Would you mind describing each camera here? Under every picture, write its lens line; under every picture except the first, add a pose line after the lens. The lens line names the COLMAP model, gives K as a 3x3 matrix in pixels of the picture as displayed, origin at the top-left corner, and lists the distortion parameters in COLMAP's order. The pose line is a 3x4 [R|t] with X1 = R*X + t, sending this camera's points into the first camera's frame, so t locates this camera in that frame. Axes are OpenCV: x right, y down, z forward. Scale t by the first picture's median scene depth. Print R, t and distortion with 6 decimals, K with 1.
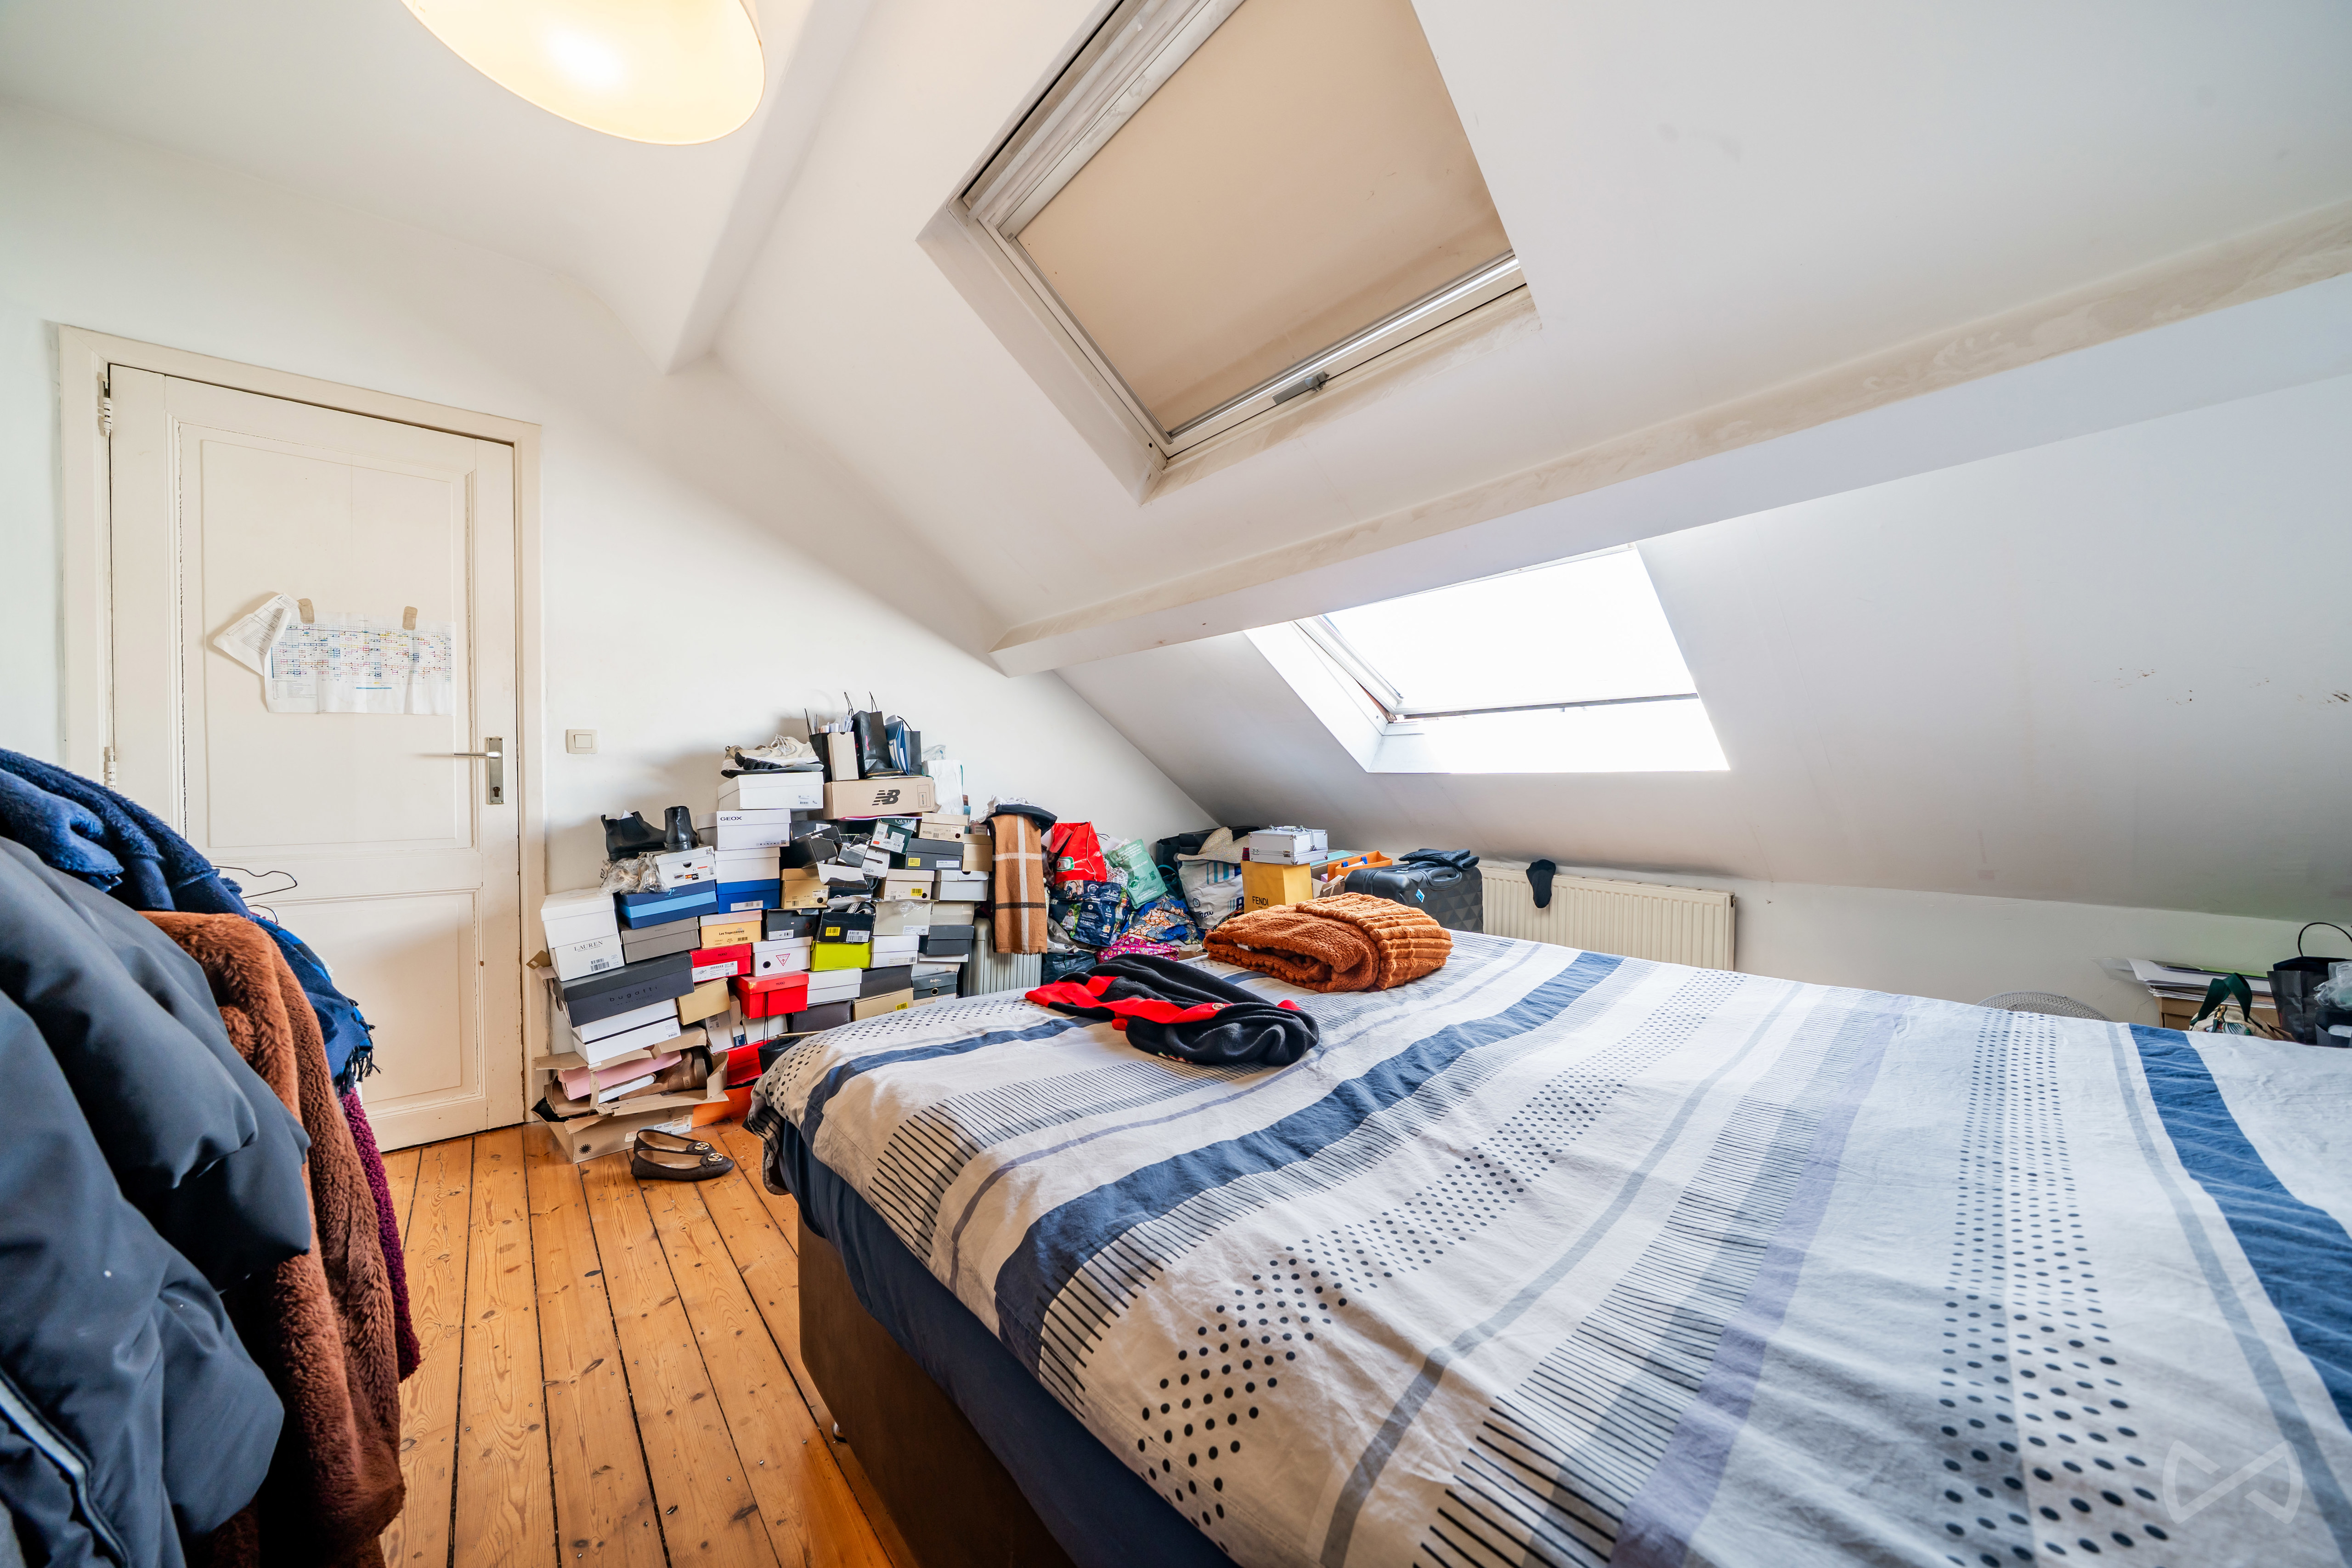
lens RADIAL K [[799.1, 0, 1170.1], [0, 799.1, 784.6], [0, 0, 1]] dist [-0.001862, -0.000354]
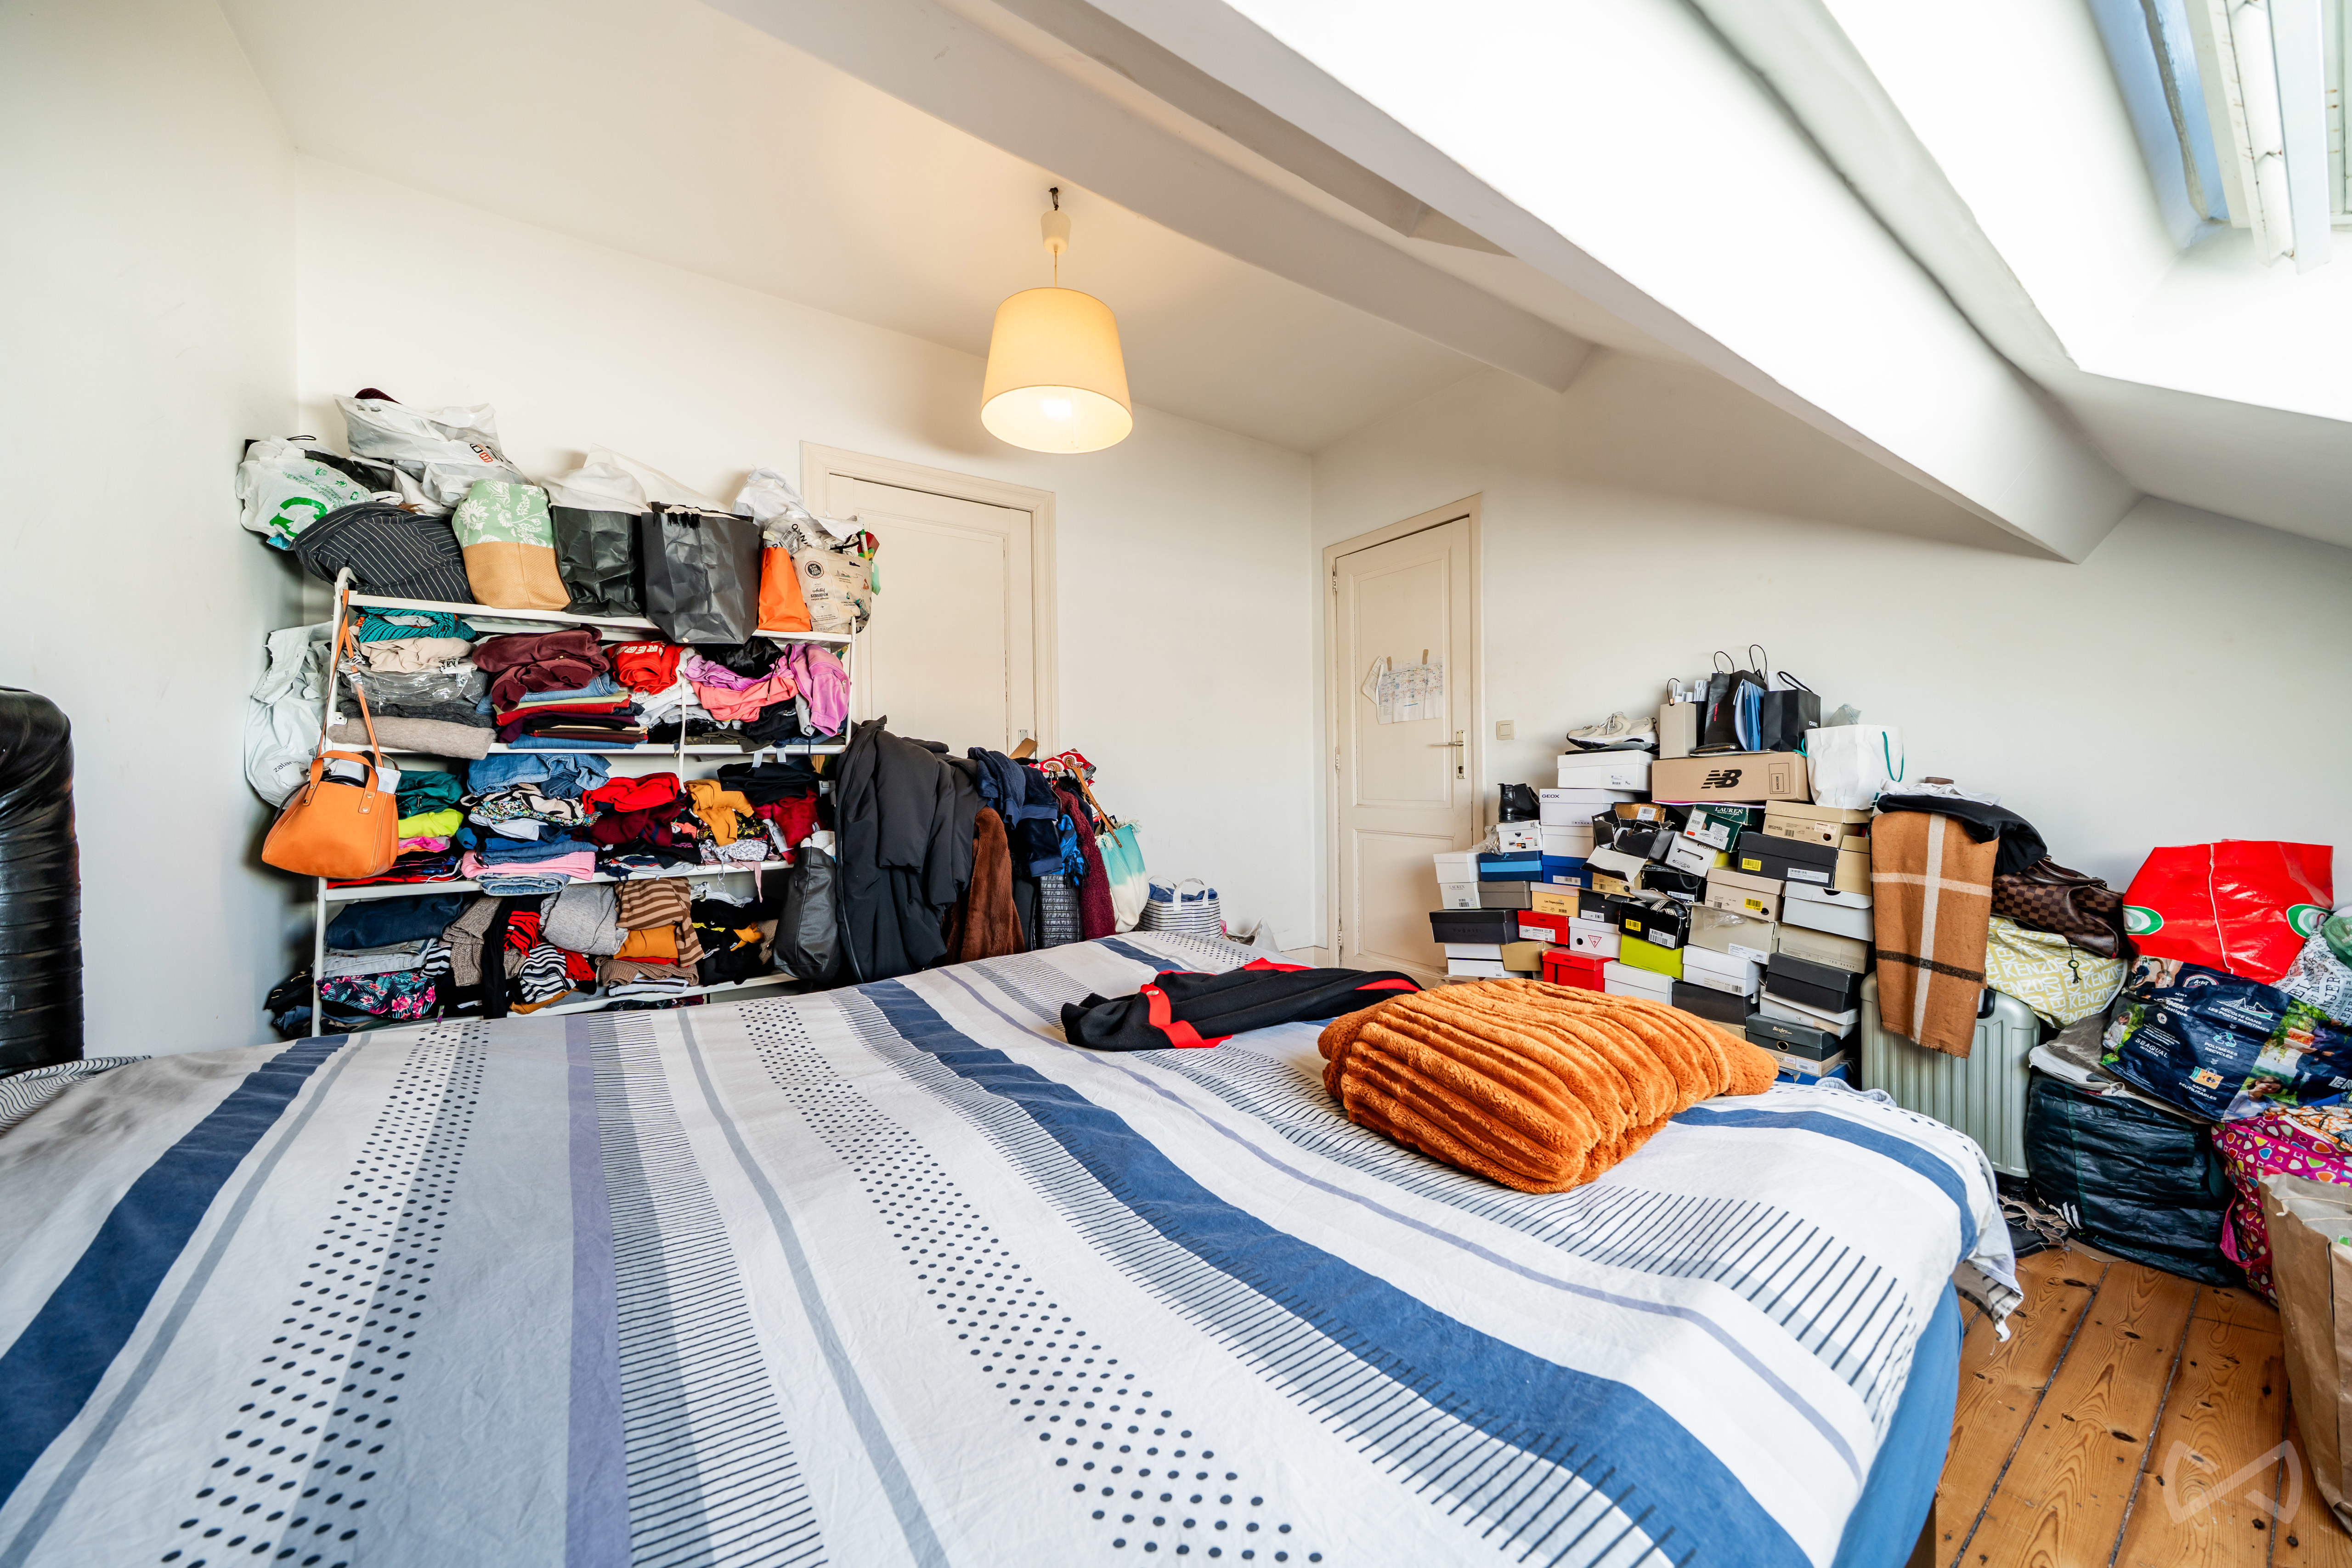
lens RADIAL K [[799.1, 0, 1170.1], [0, 799.1, 784.6], [0, 0, 1]] dist [-0.001862, -0.000354]
pose [[-0.118441, 0.027771, -0.992573, 0.525439], [0.012217, 0.999574, 0.026509, -0.007066], [0.992886, -0.008987, -0.118729, 0.564916]]
